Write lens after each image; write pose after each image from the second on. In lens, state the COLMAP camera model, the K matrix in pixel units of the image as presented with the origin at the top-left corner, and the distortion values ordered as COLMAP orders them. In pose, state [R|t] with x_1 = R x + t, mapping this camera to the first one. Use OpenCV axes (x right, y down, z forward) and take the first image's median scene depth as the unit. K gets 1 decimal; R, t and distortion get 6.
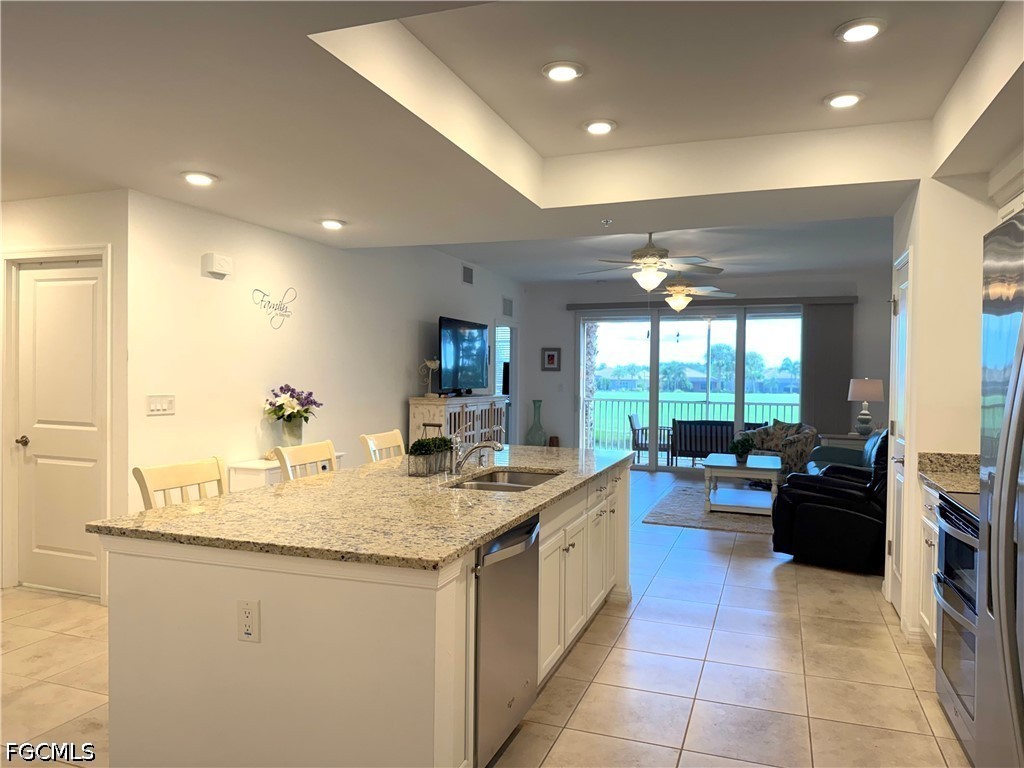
lens RADIAL K [[724.8, 0, 491.7], [0, 724.8, 388.8], [0, 0, 1]] dist [0.070976, 0.000478]
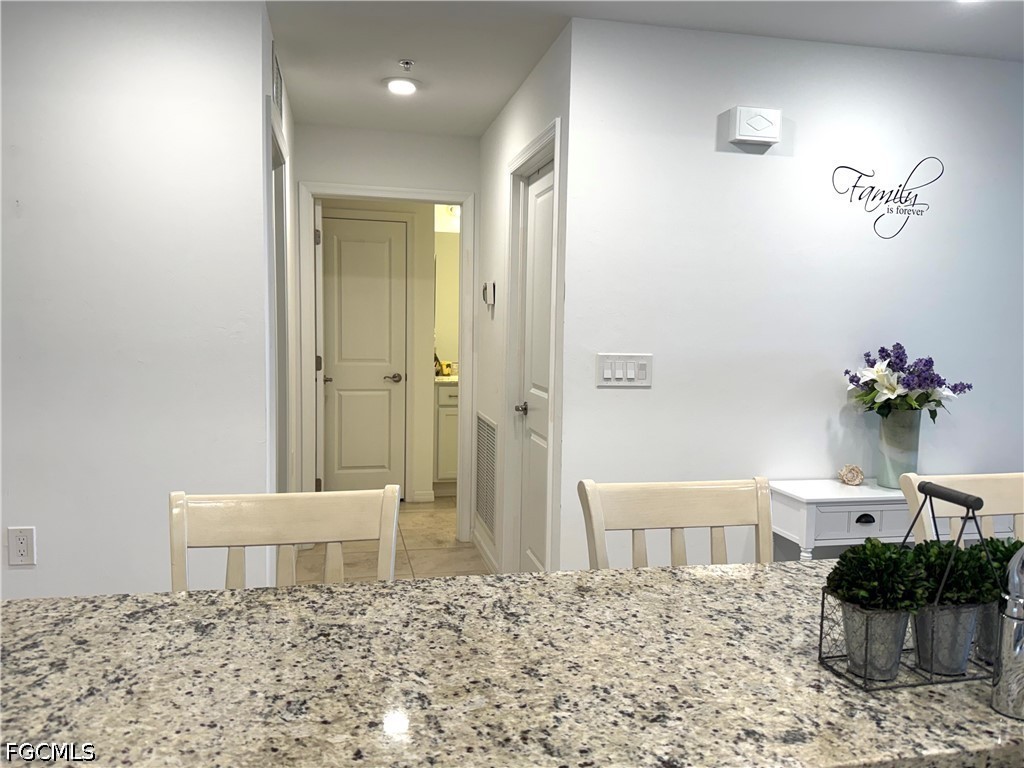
lens RADIAL K [[797.8, 0, 511.1], [0, 797.8, 386.7], [0, 0, 1]] dist [-0.004261, -0.004435]
pose [[0.543110, 0.064837, -0.837155, 0.048714], [-0.027112, 0.997848, 0.059694, -0.001821], [0.839224, -0.009724, 0.543699, 0.473901]]
